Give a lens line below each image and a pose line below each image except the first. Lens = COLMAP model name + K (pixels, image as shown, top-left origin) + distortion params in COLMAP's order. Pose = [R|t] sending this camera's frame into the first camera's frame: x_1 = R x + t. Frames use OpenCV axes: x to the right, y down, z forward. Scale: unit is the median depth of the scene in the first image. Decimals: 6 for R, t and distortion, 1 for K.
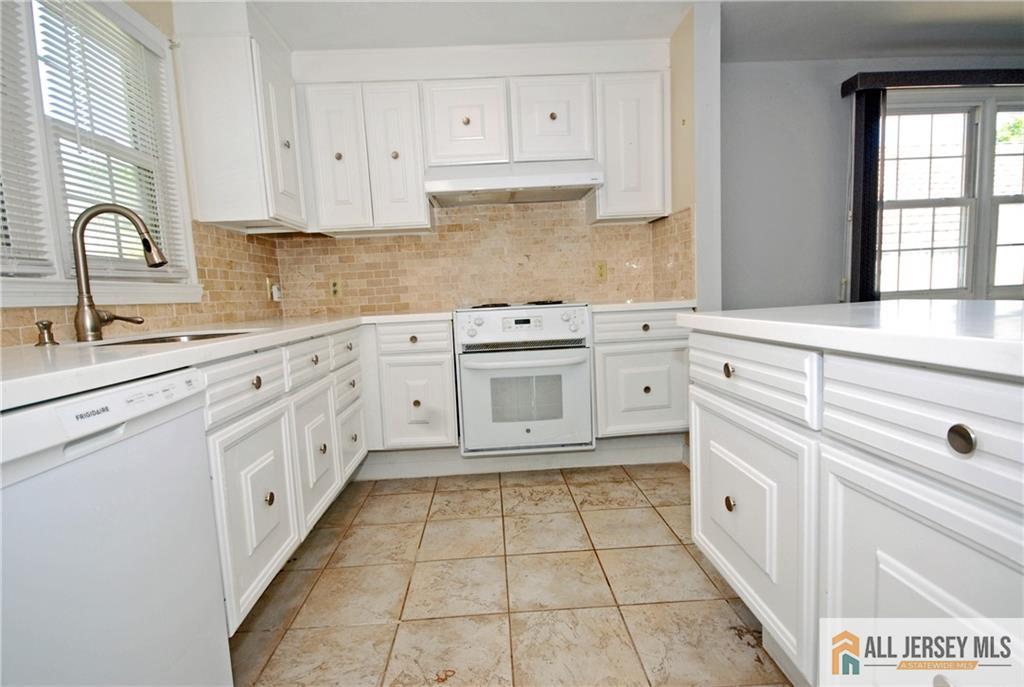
lens RADIAL K [[498.5, 0, 499.7], [0, 498.5, 348.4], [0, 0, 1]] dist [0.004405, 0.000529]
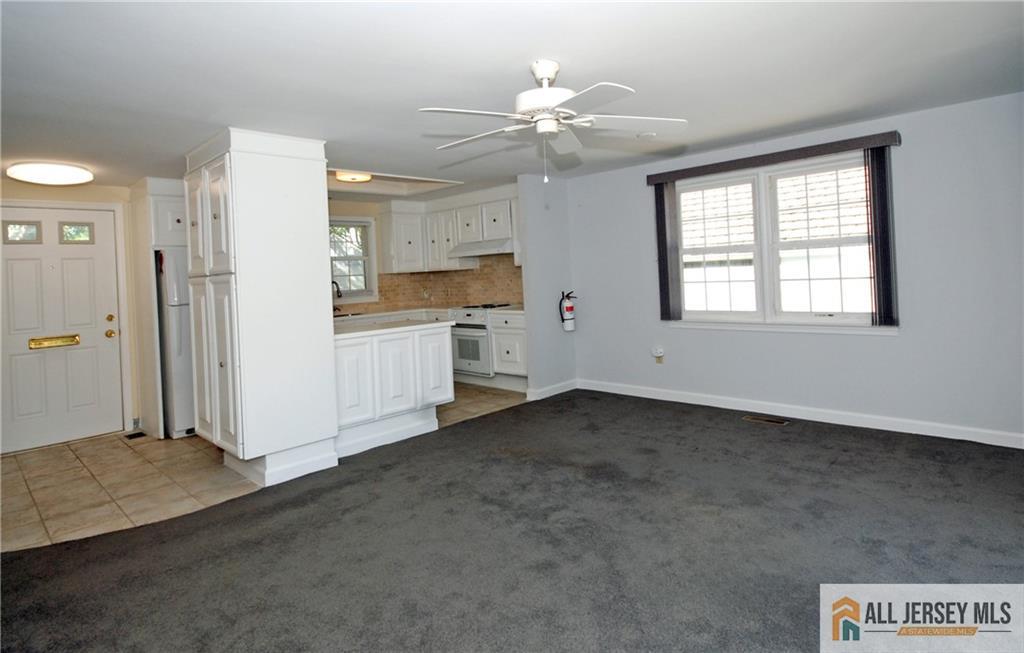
lens RADIAL K [[570.1, 0, 504.1], [0, 570.1, 271.7], [0, 0, 1]] dist [0.031712, -0.000001]
pose [[0.684231, 0.017343, -0.729059, 2.055806], [-0.065663, 0.997122, -0.037906, -0.163412], [0.726303, 0.073809, 0.683401, -0.676182]]
